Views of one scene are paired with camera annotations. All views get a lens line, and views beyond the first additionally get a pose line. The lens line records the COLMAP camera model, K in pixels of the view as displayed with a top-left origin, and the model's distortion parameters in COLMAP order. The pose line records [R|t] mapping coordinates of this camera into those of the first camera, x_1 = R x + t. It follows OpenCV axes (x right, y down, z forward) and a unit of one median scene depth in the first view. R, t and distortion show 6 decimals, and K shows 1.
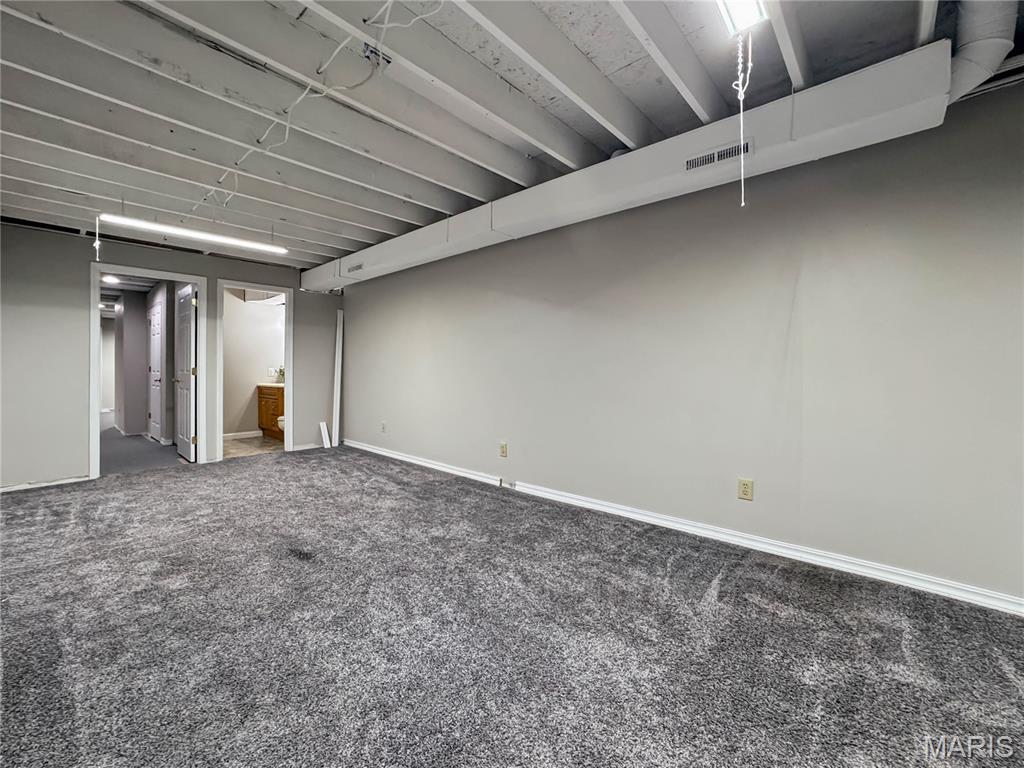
lens RADIAL K [[425.2, 0, 517.4], [0, 425.2, 370.3], [0, 0, 1]] dist [-0.017378, 0.000529]
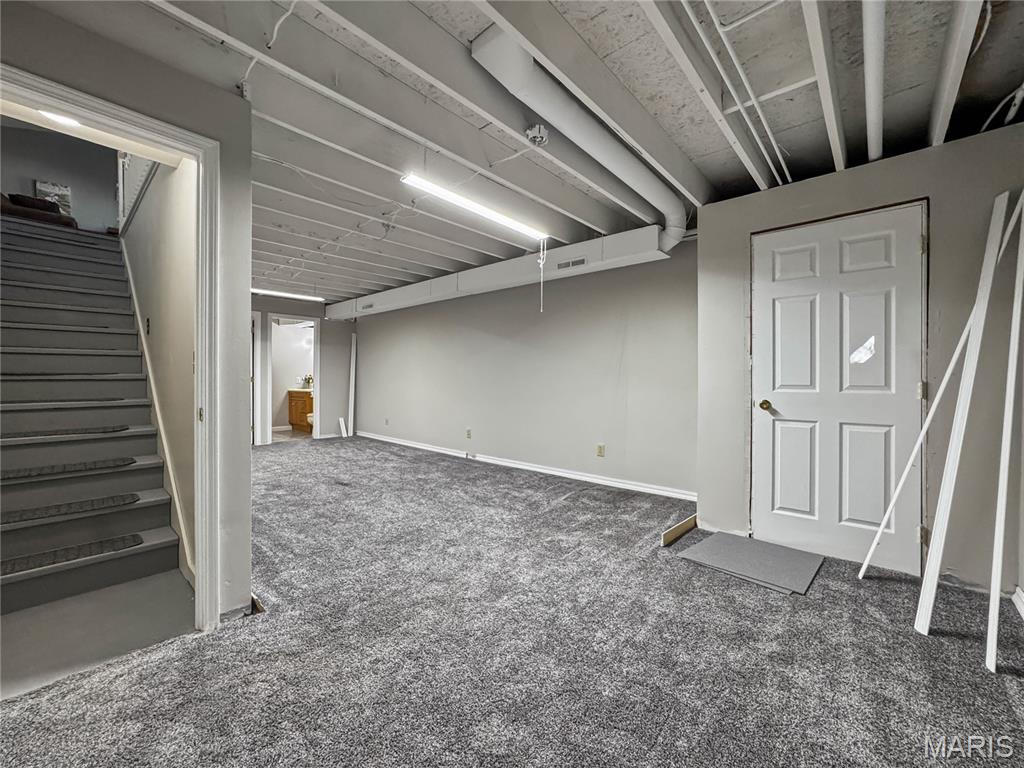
lens RADIAL K [[416.8, 0, 508.4], [0, 416.8, 382.4], [0, 0, 1]] dist [-0.026978, 0.000350]
pose [[0.999915, 0.004779, -0.012092, 0.133458], [-0.004696, 0.999965, 0.006922, -0.000823], [0.012125, -0.006865, 0.999903, -0.486863]]
